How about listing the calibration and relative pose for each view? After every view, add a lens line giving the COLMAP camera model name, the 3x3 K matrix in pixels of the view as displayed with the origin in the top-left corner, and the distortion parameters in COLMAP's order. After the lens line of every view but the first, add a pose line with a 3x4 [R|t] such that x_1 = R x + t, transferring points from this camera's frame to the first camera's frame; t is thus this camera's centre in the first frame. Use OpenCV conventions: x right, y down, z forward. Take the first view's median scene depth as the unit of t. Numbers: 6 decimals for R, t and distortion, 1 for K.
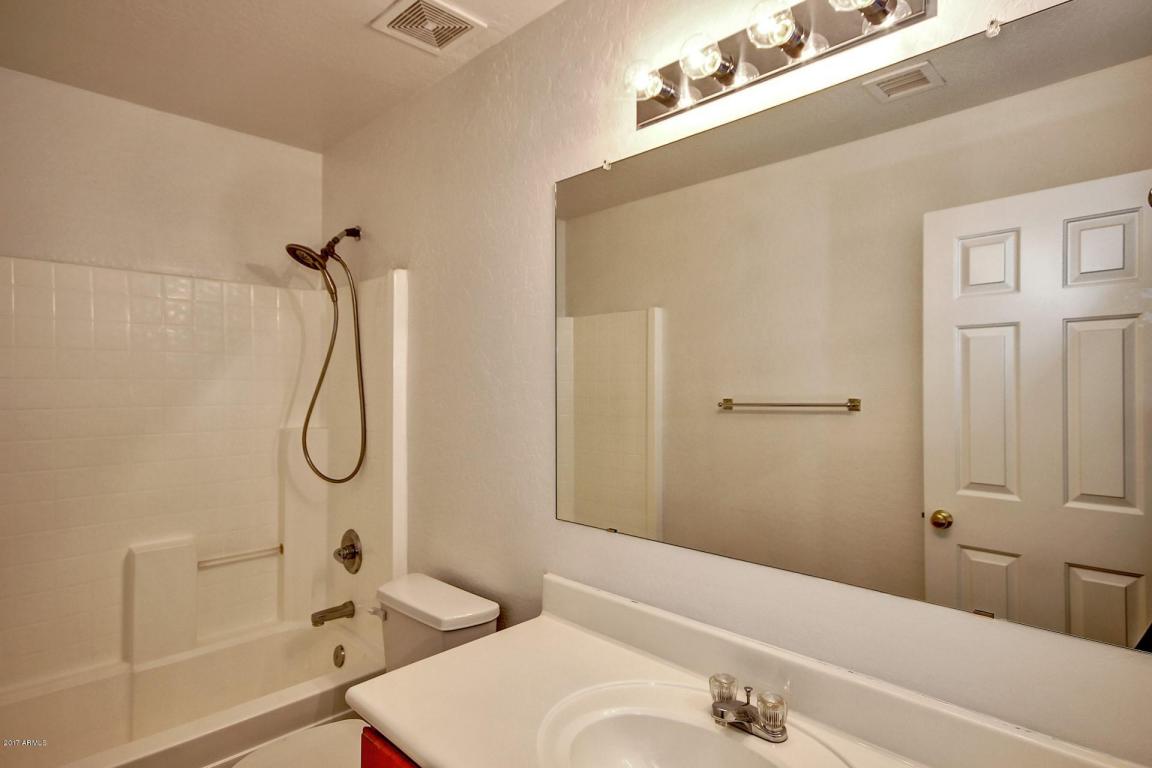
lens RADIAL K [[592.5, 0, 576.0], [0, 592.5, 384.0], [0, 0, 1]] dist [-0.000356, 0.000198]
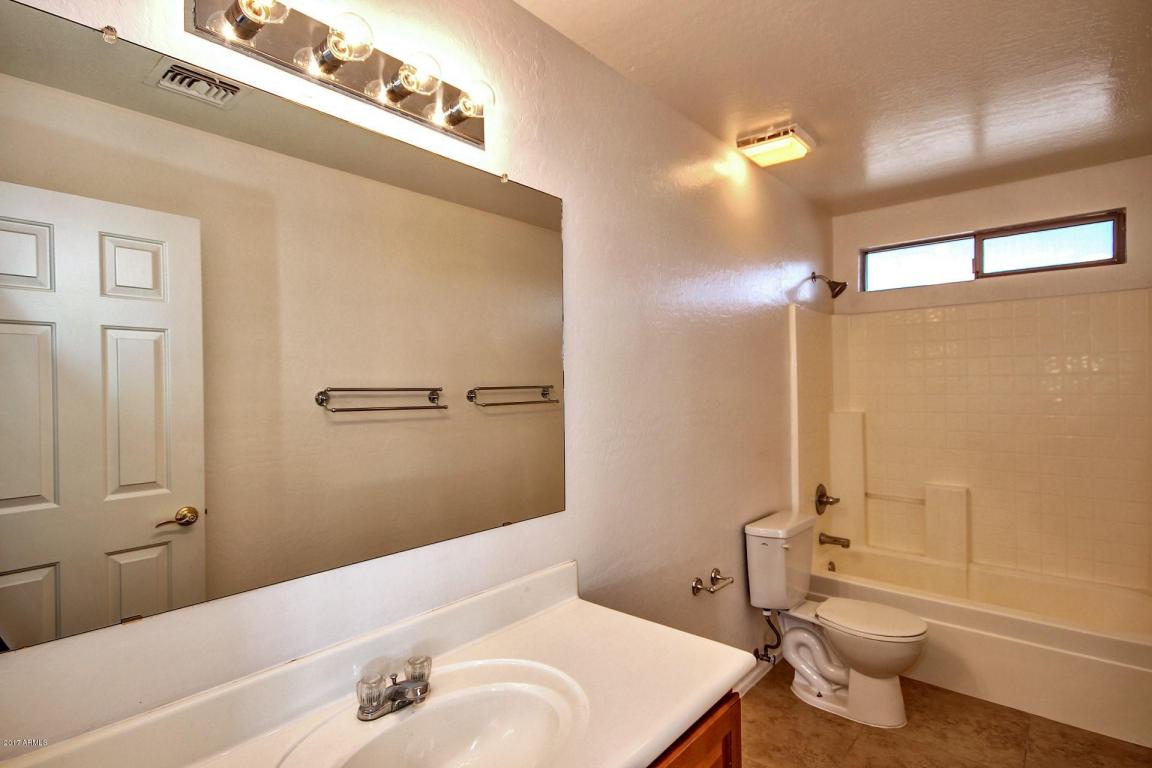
lens RADIAL K [[536.2, 0, 591.1], [0, 536.2, 385.4], [0, 0, 1]] dist [-0.017967, -0.000448]
pose [[-0.096466, 0.003982, 0.995328, -0.220016], [-0.000939, 0.999991, -0.004092, 0.001292], [-0.995336, -0.001330, -0.096462, 0.230048]]
